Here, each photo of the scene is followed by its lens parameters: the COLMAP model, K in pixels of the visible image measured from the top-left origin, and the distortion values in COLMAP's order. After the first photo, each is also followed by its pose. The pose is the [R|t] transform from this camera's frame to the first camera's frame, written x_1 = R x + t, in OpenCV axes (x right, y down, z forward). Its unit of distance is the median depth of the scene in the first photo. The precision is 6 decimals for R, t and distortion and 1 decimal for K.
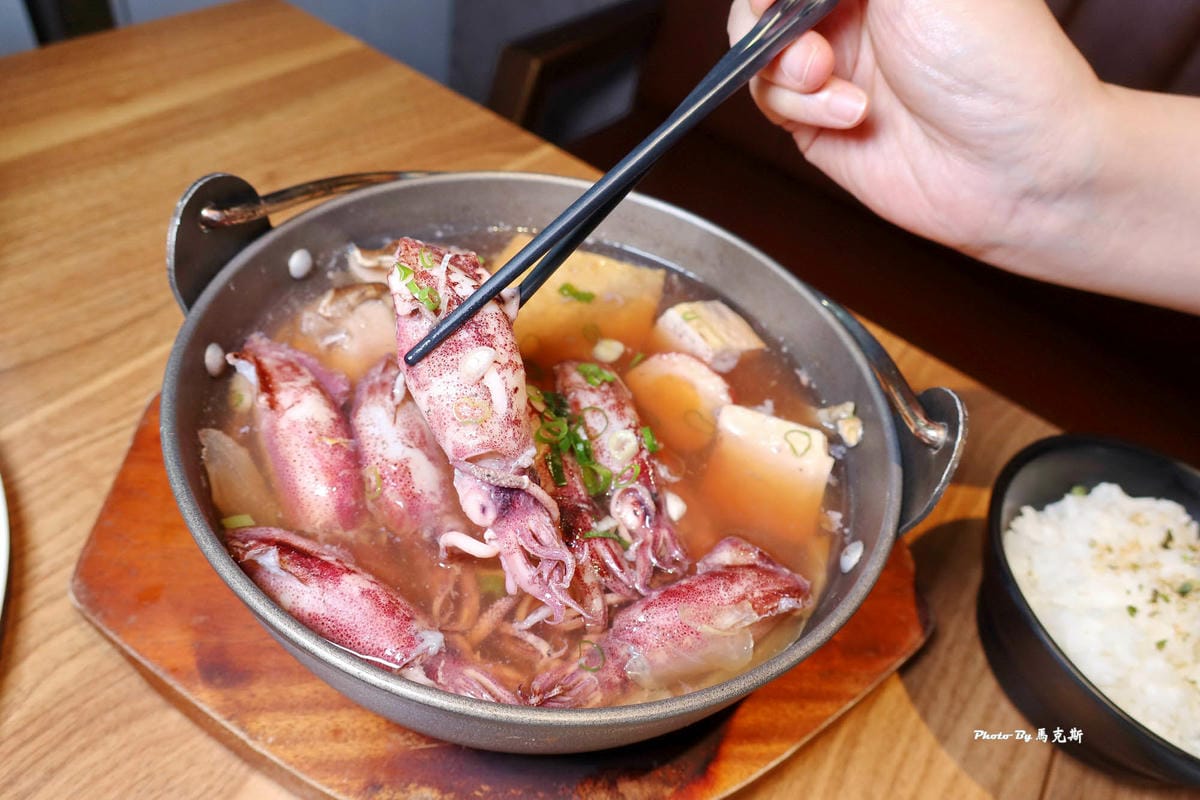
lens RADIAL K [[835.5, 0, 600.0], [0, 835.5, 400.0], [0, 0, 1]] dist [-0.113821, 0.148896]
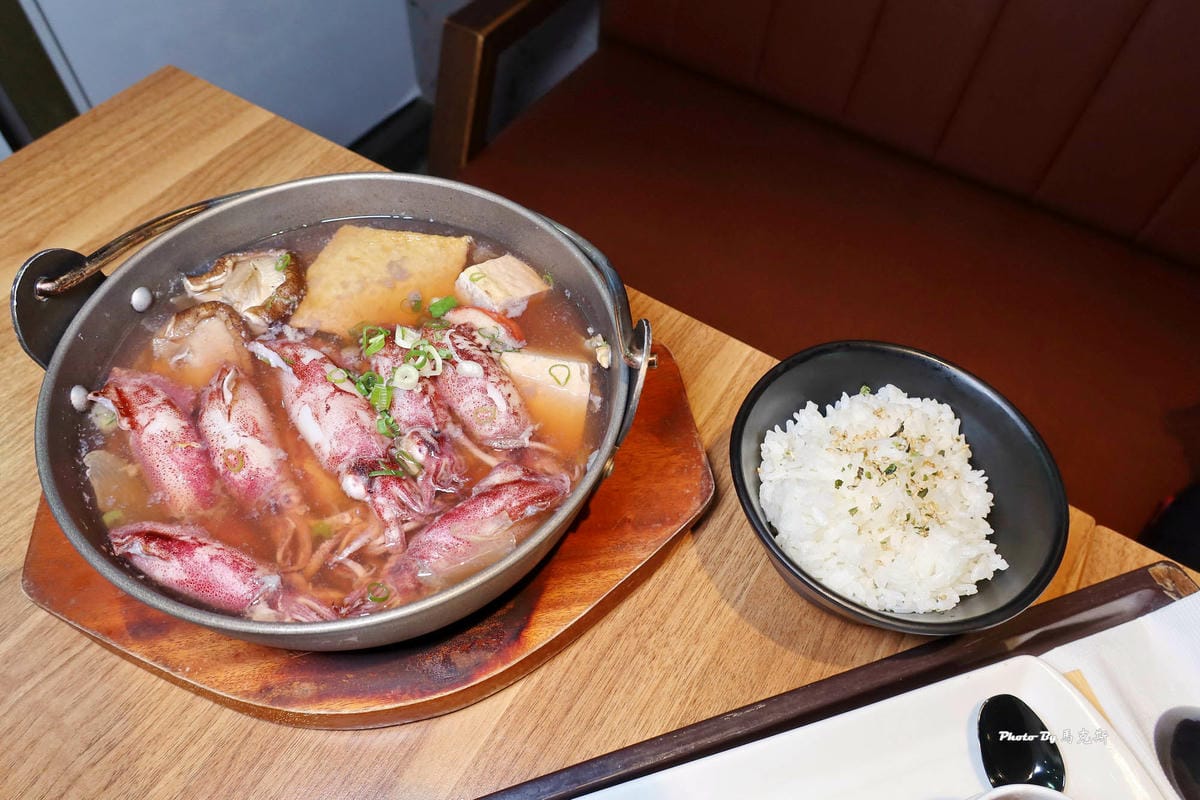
lens RADIAL K [[847.8, 0, 600.0], [0, 847.8, 400.0], [0, 0, 1]] dist [0.002454, -0.000634]
pose [[0.983139, -0.176749, -0.046879, 0.397855], [0.181852, 0.971933, 0.149251, -0.100482], [0.019183, -0.155259, 0.987687, -0.295949]]
